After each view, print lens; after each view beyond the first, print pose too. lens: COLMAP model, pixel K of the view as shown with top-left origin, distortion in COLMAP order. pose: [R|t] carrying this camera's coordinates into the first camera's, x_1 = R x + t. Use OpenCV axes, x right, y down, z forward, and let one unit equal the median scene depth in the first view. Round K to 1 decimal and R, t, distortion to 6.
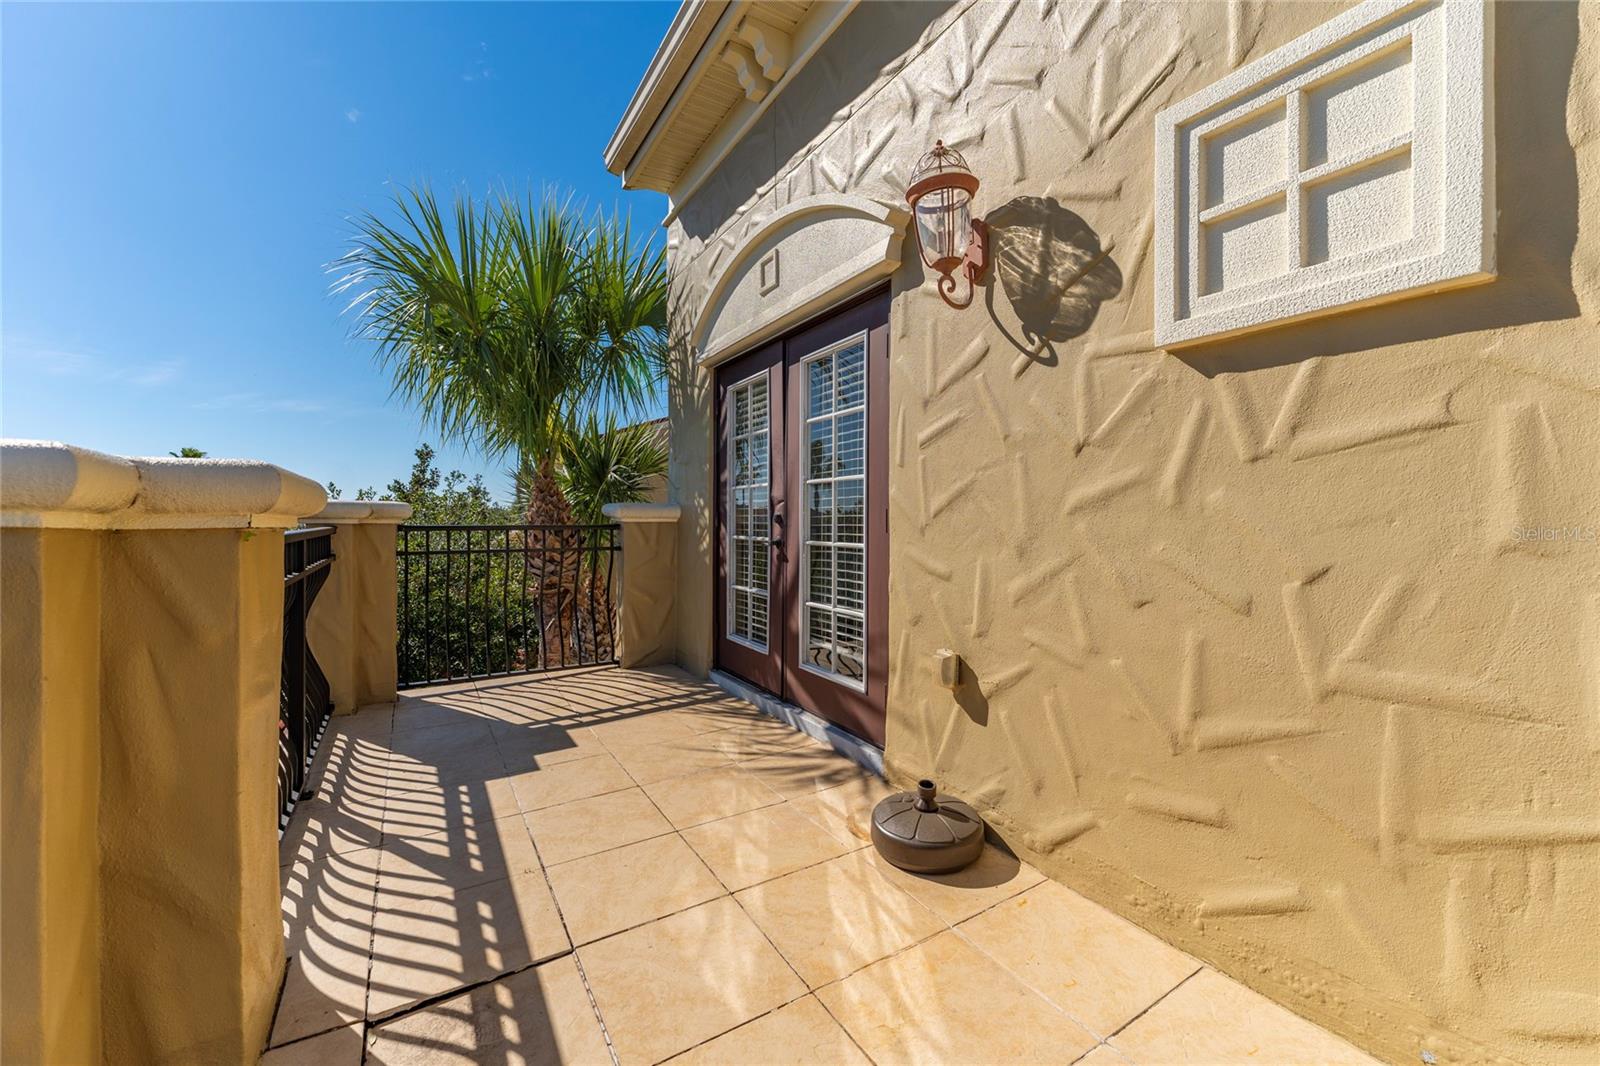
lens RADIAL K [[643.2, 0, 794.6], [0, 643.2, 524.4], [0, 0, 1]] dist [0.008094, -0.000413]
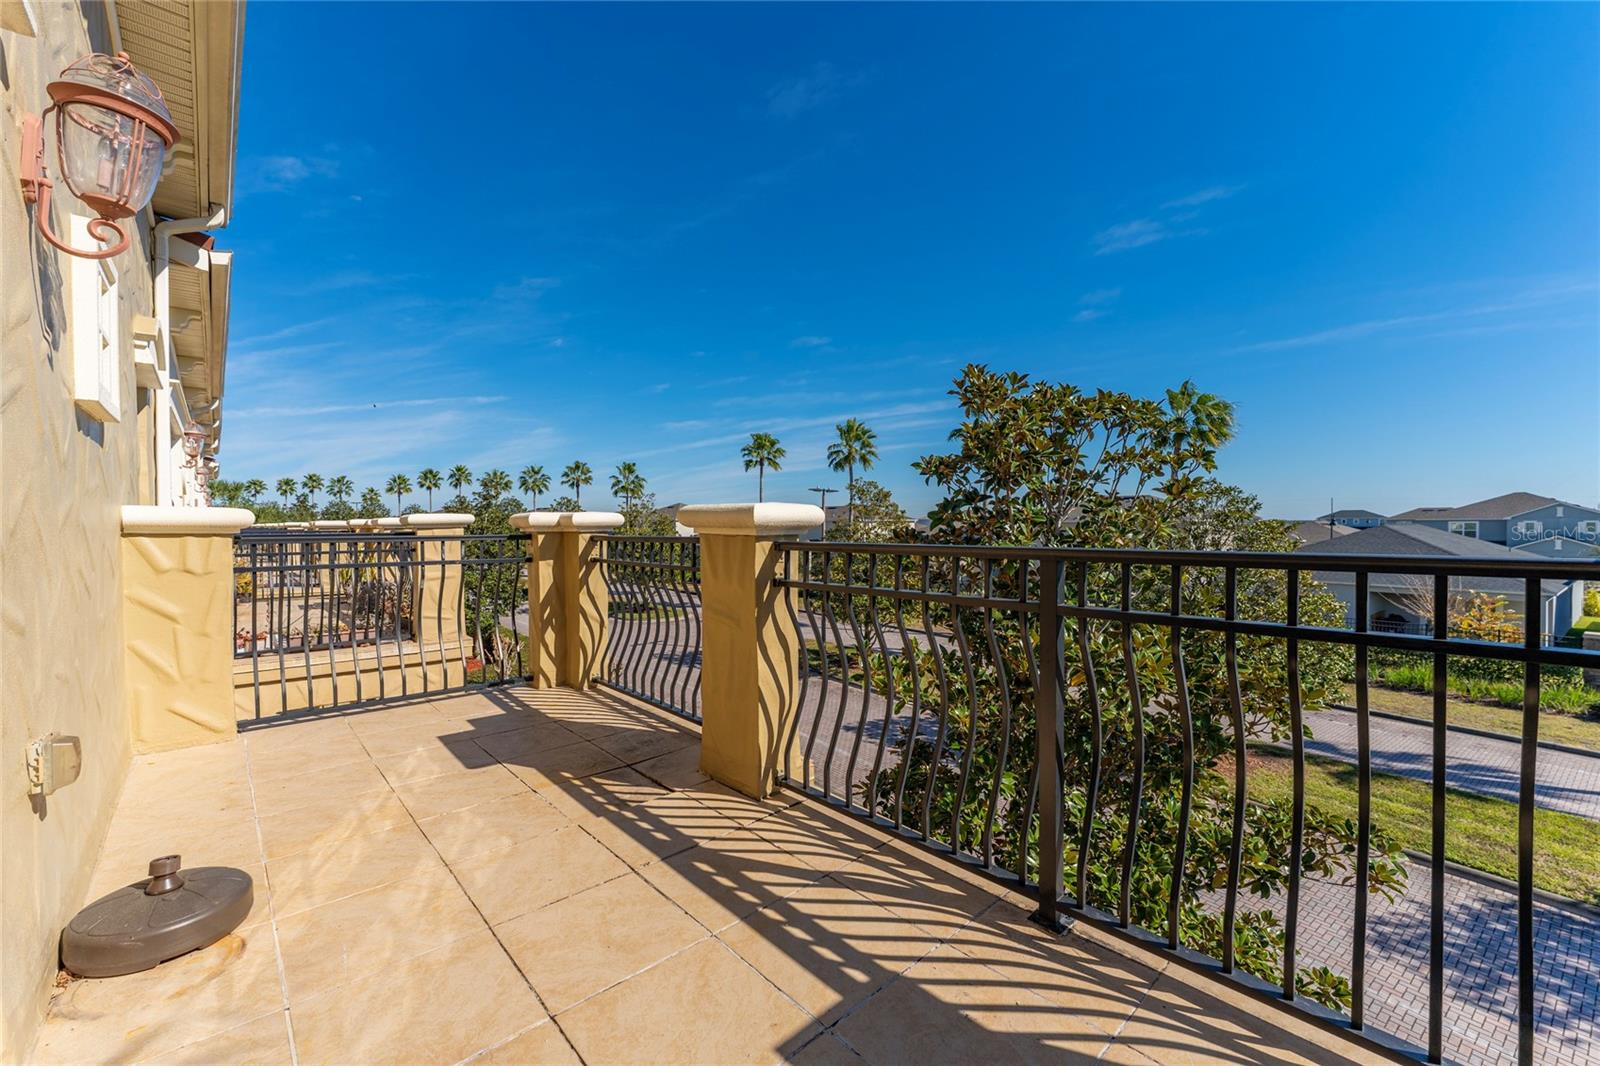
lens RADIAL K [[643.2, 0, 794.9], [0, 643.2, 523.8], [0, 0, 1]] dist [0.008094, -0.000413]
pose [[-0.980319, 0.001409, -0.197414, -0.379452], [0.000907, 0.999996, 0.002631, -0.020533], [0.197417, 0.002400, -0.980317, 1.789148]]
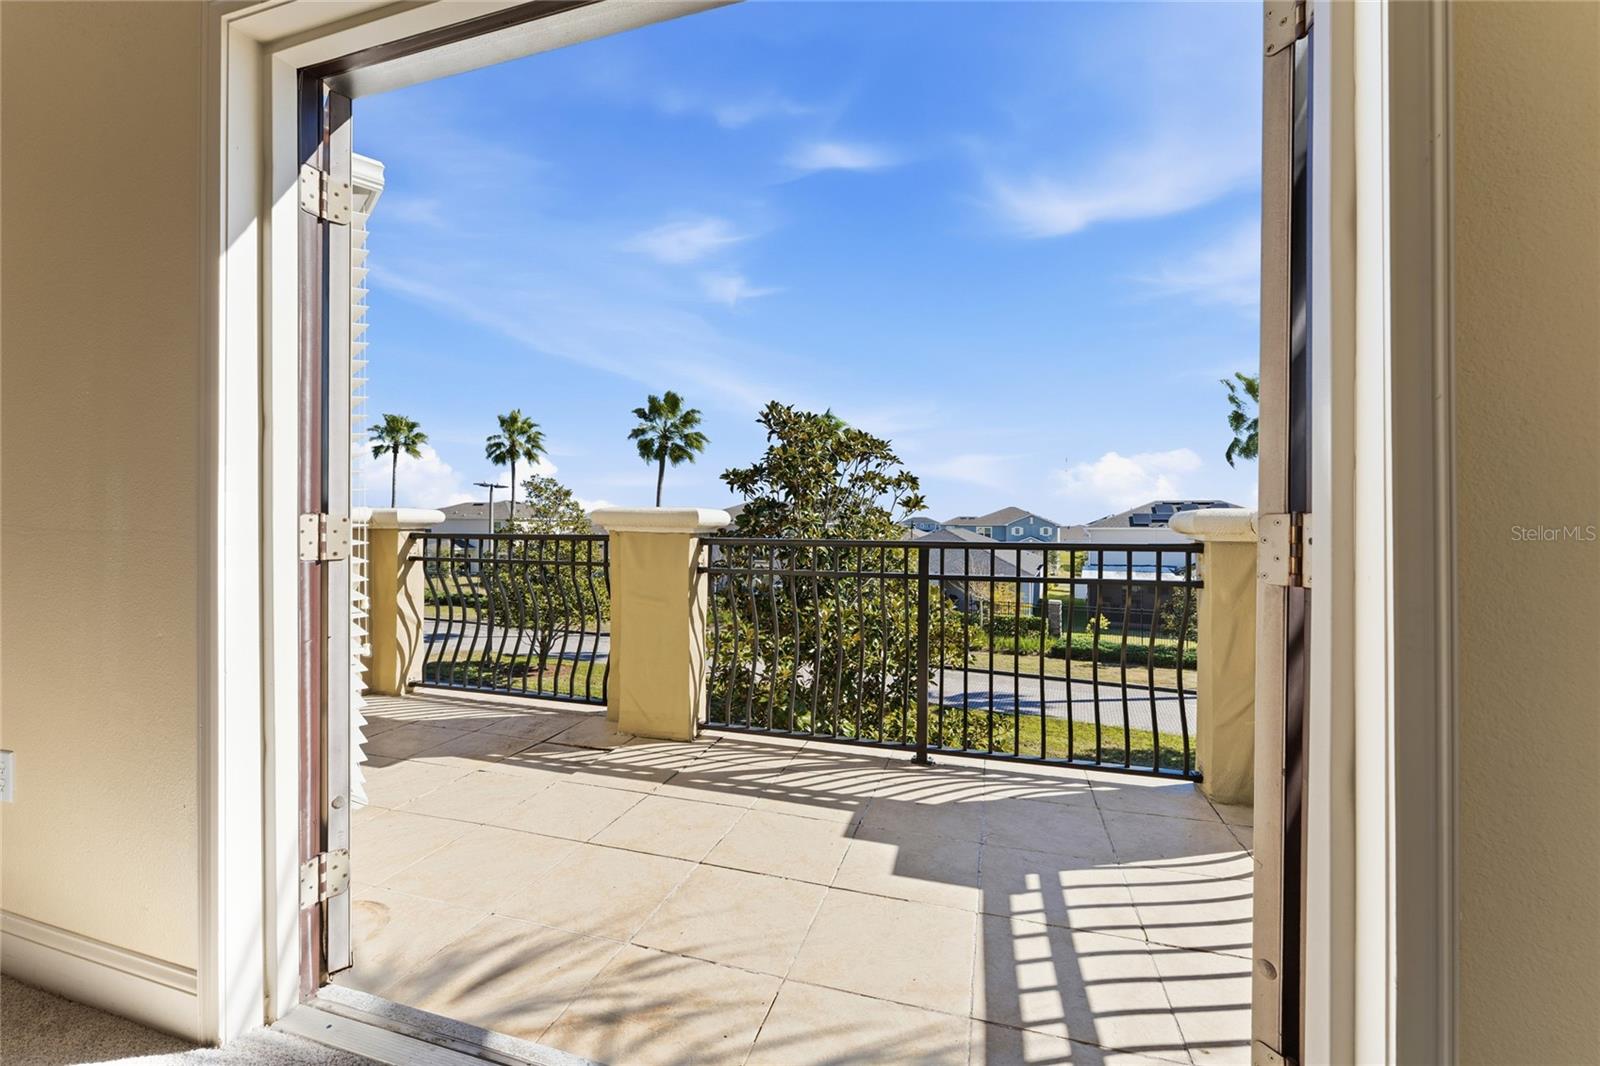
lens RADIAL K [[643.2, 0, 795.6], [0, 643.2, 533.9], [0, 0, 1]] dist [0.008094, -0.000413]
pose [[-0.743753, -0.000619, -0.668454, 0.241945], [-0.014281, 0.999786, 0.014965, -0.021310], [0.668302, 0.020677, -0.743603, 1.887668]]
